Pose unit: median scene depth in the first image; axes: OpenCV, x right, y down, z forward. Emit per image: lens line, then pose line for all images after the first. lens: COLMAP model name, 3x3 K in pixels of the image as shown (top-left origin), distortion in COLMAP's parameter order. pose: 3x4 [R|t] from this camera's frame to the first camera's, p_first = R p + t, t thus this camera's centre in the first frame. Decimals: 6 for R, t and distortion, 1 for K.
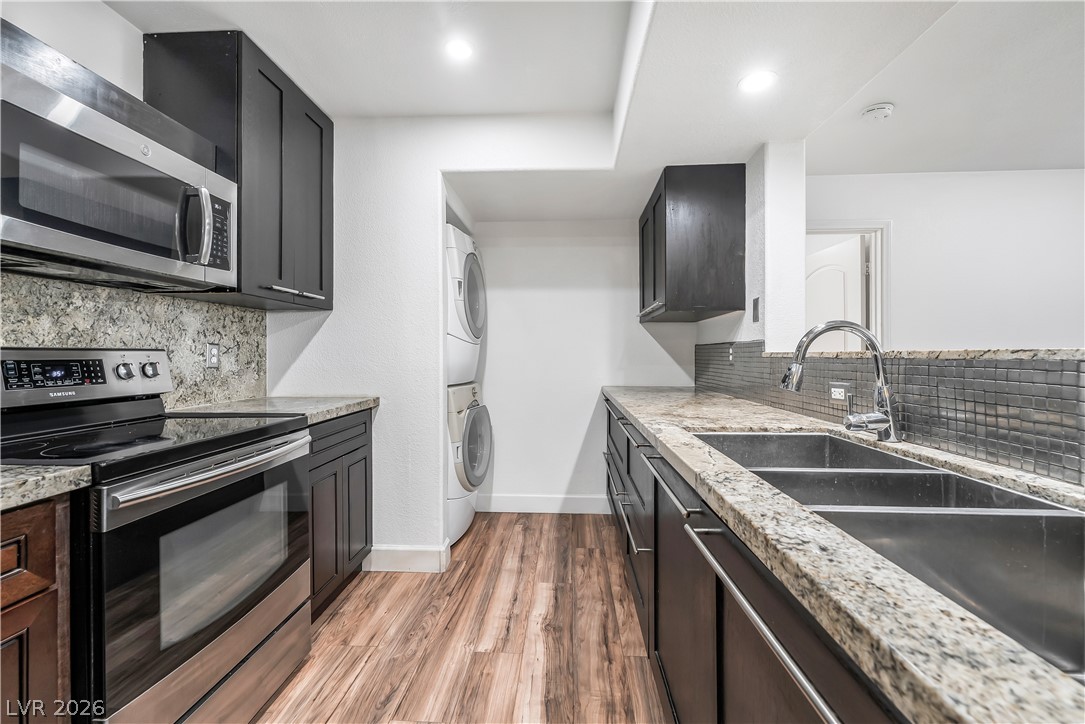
lens RADIAL K [[441.2, 0, 541.0], [0, 441.2, 355.7], [0, 0, 1]] dist [-0.001764, -0.000137]
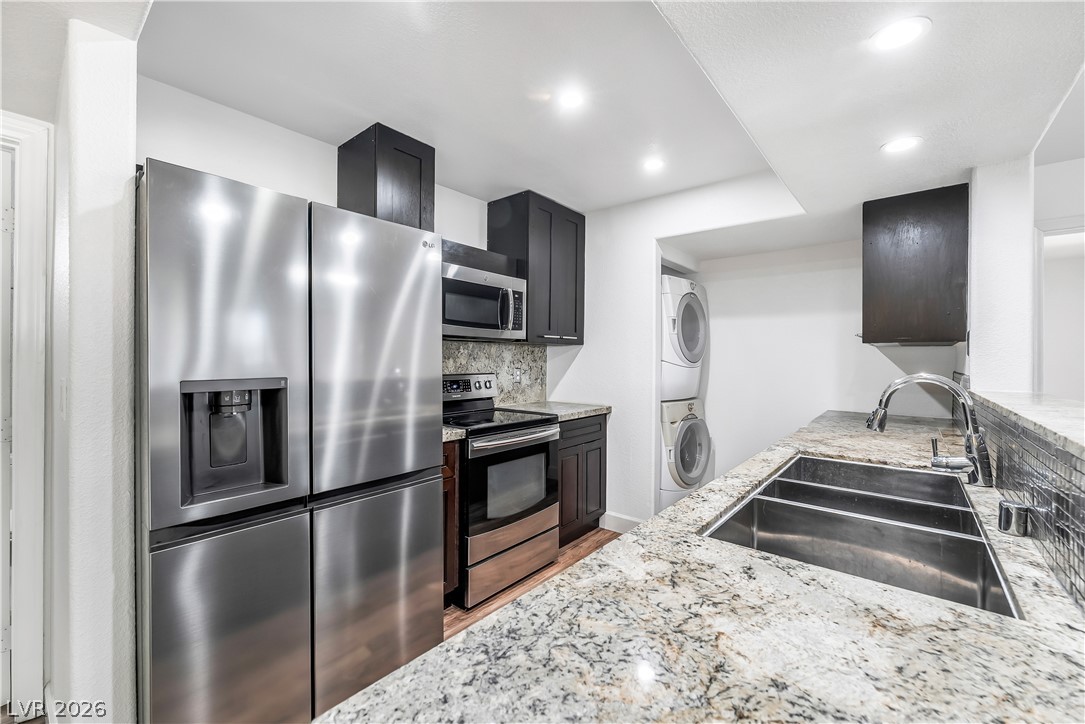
lens RADIAL K [[441.2, 0, 523.4], [0, 441.2, 360.6], [0, 0, 1]] dist [-0.001764, -0.000137]
pose [[0.784332, 0.008142, -0.620287, 0.391431], [-0.008364, 0.999962, 0.002550, -0.073993], [0.620284, 0.003188, 0.784371, -0.379640]]
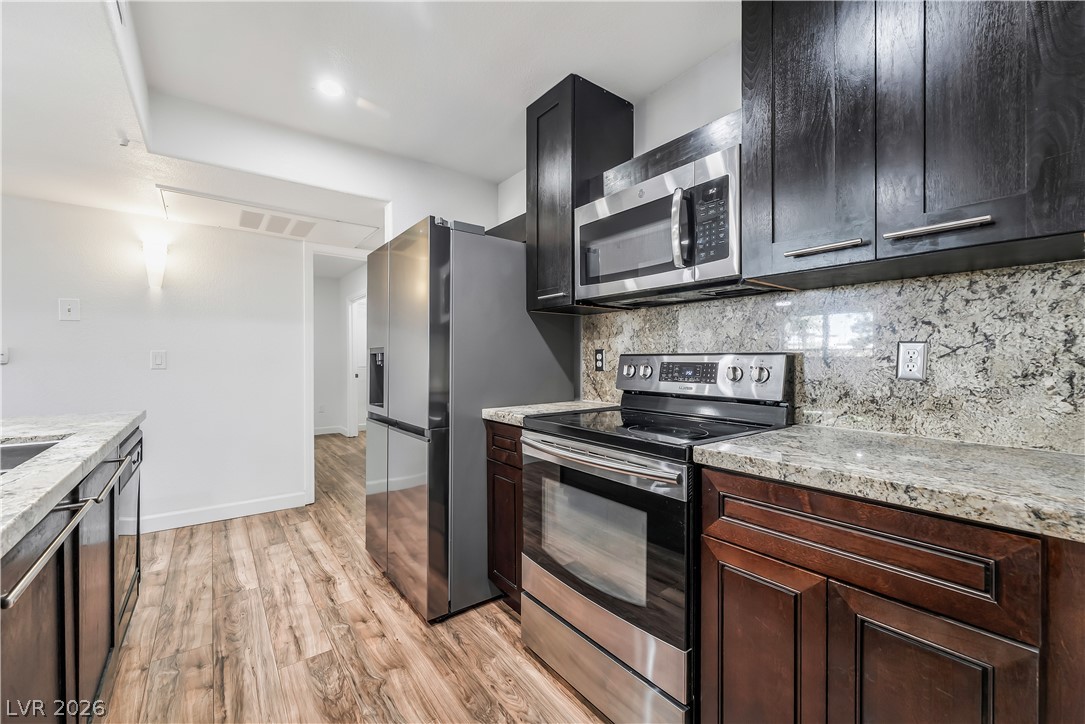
lens RADIAL K [[441.2, 0, 545.9], [0, 441.2, 360.0], [0, 0, 1]] dist [-0.001764, -0.000137]
pose [[-0.756026, 0.005602, -0.654517, 0.091891], [-0.000071, 0.999963, 0.008641, -0.007683], [0.654541, 0.006579, -0.755998, 1.380305]]
